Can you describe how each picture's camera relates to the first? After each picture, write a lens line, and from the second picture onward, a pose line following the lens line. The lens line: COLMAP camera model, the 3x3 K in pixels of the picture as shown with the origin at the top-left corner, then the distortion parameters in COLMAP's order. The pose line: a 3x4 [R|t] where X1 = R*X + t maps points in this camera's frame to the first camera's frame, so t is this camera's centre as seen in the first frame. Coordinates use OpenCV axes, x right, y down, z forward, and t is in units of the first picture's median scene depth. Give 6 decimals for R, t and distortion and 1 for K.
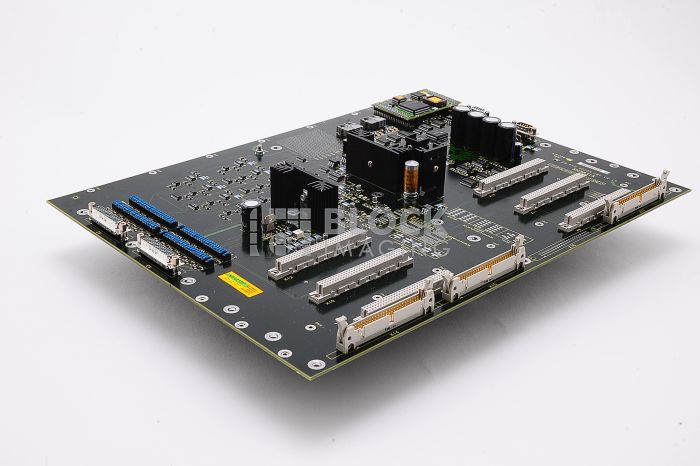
lens RADIAL K [[970.1, 0, 350.3], [0, 970.1, 232.9], [0, 0, 1]] dist [-0.006584, 0.000000]
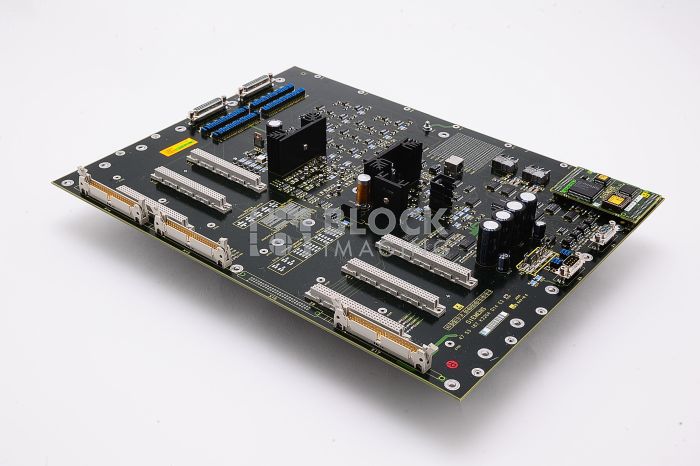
lens RADIAL K [[970.1, 0, 349.6], [0, 970.1, 232.8], [0, 0, 1]] dist [-0.006584, 0.000000]
pose [[0.151974, 0.532564, -0.832634, 0.876538], [-0.451162, 0.786914, 0.420974, -0.417416], [0.879407, 0.311676, 0.359863, 0.587829]]
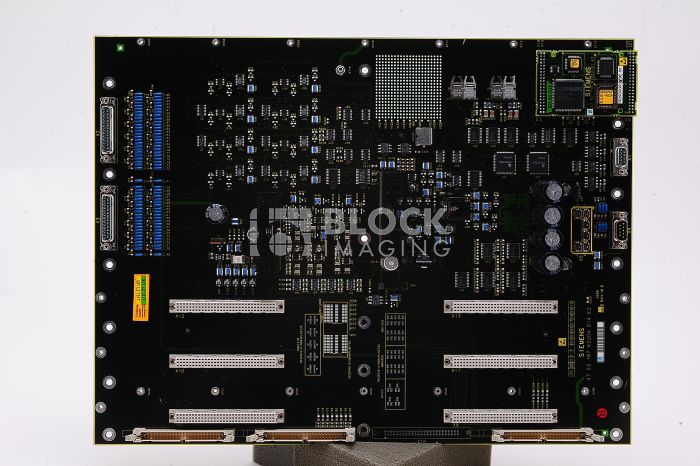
lens RADIAL K [[970.1, 0, 349.9], [0, 970.1, 233.0], [0, 0, 1]] dist [-0.006584, 0.000000]
pose [[0.733906, 0.679245, -0.002984, 0.015761], [-0.299706, 0.327761, 0.895963, -0.842932], [0.609556, -0.656658, 0.444119, 0.534988]]
